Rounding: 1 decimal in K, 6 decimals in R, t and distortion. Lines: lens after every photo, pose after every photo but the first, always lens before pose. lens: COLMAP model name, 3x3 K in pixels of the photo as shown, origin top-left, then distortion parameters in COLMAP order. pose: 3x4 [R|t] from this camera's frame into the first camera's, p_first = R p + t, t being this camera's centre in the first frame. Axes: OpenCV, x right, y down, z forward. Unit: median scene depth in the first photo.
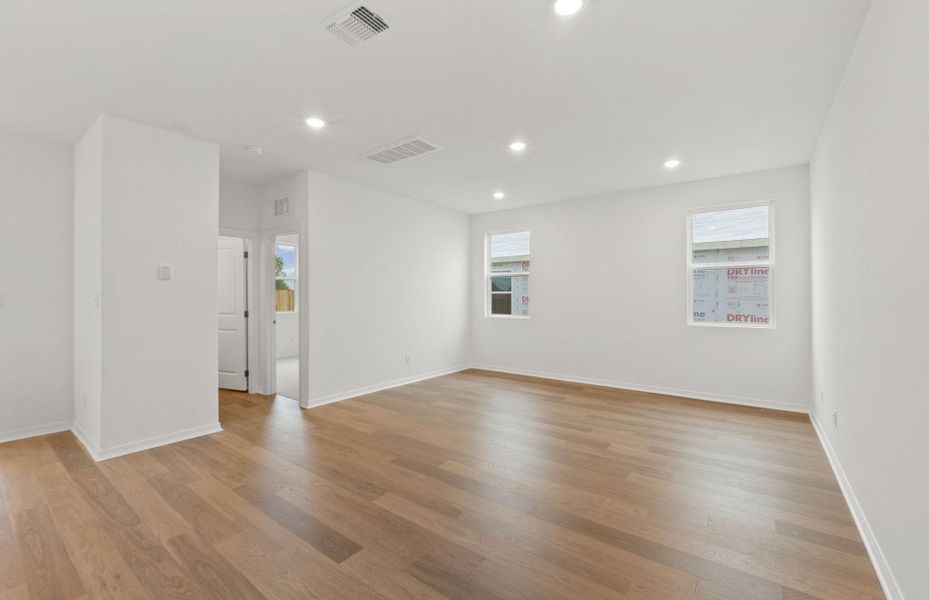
lens RADIAL K [[388.3, 0, 468.0], [0, 388.3, 296.3], [0, 0, 1]] dist [-0.004242, -0.000043]
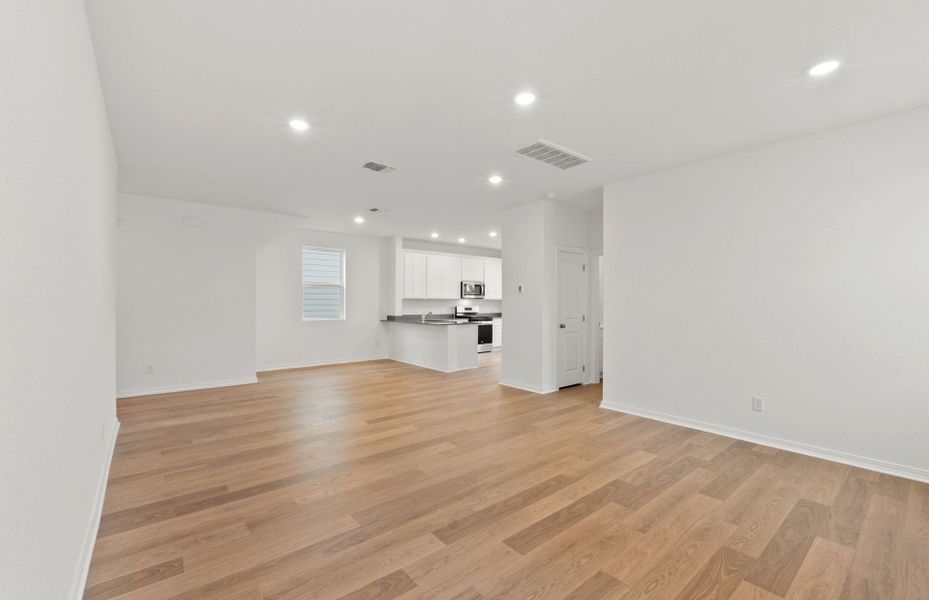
lens RADIAL K [[388.3, 0, 468.7], [0, 388.3, 306.4], [0, 0, 1]] dist [-0.004242, -0.000043]
pose [[-0.230708, 0.012028, -0.972949, 0.711803], [-0.006650, 0.999881, 0.013938, -0.003109], [0.973000, 0.009685, -0.230601, 0.878197]]
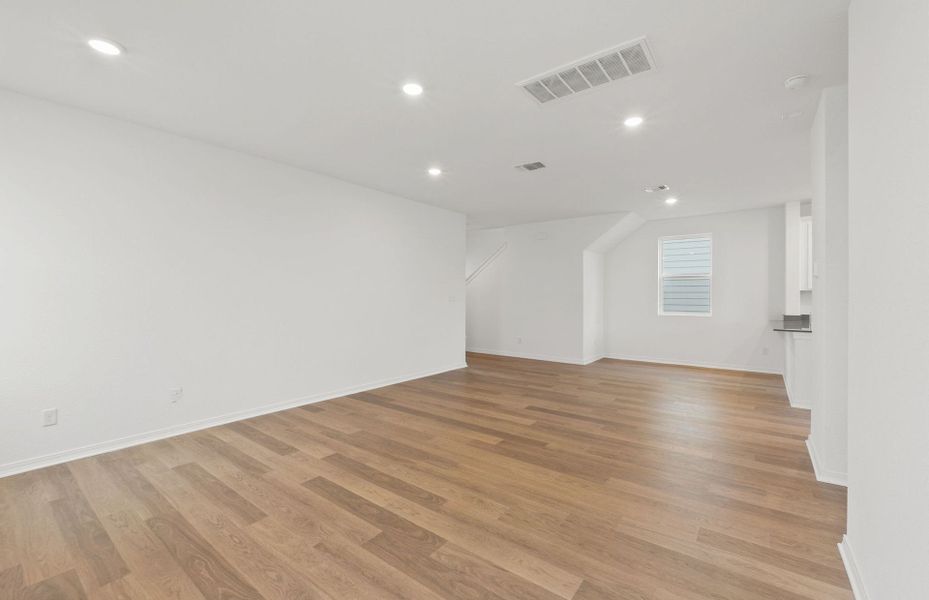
lens RADIAL K [[388.3, 0, 469.5], [0, 388.3, 295.3], [0, 0, 1]] dist [-0.004242, -0.000043]
pose [[-0.999999, -0.000449, 0.001453, 0.015714], [-0.000441, 0.999982, 0.006037, -0.003476], [-0.001456, 0.006037, -0.999981, 1.422525]]
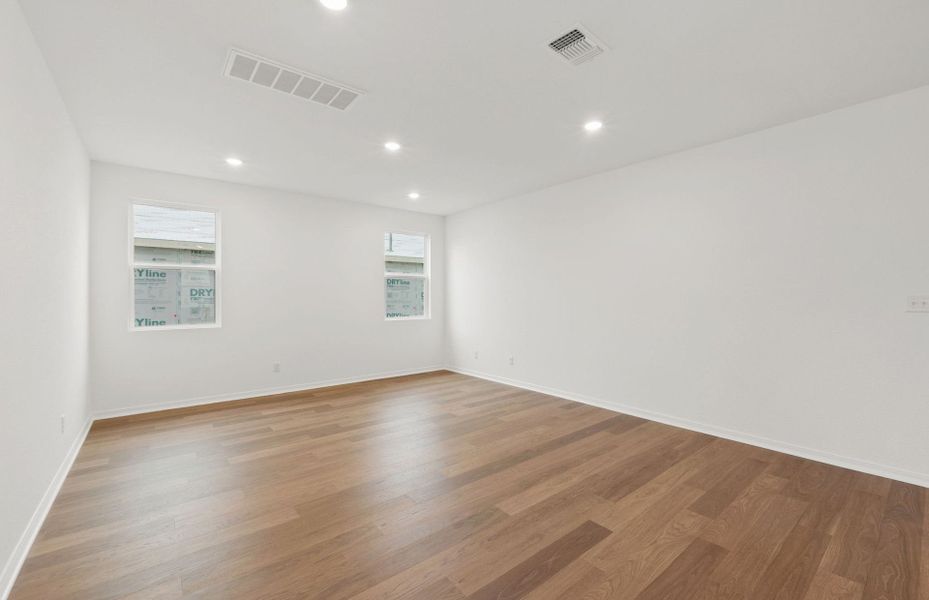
lens RADIAL K [[388.3, 0, 468.7], [0, 388.3, 294.8], [0, 0, 1]] dist [-0.004242, -0.000043]
pose [[0.241589, 0.007127, 0.970353, -0.645355], [0.003259, 0.999961, -0.008156, 0.001778], [-0.970373, 0.005132, 0.241556, 0.474142]]
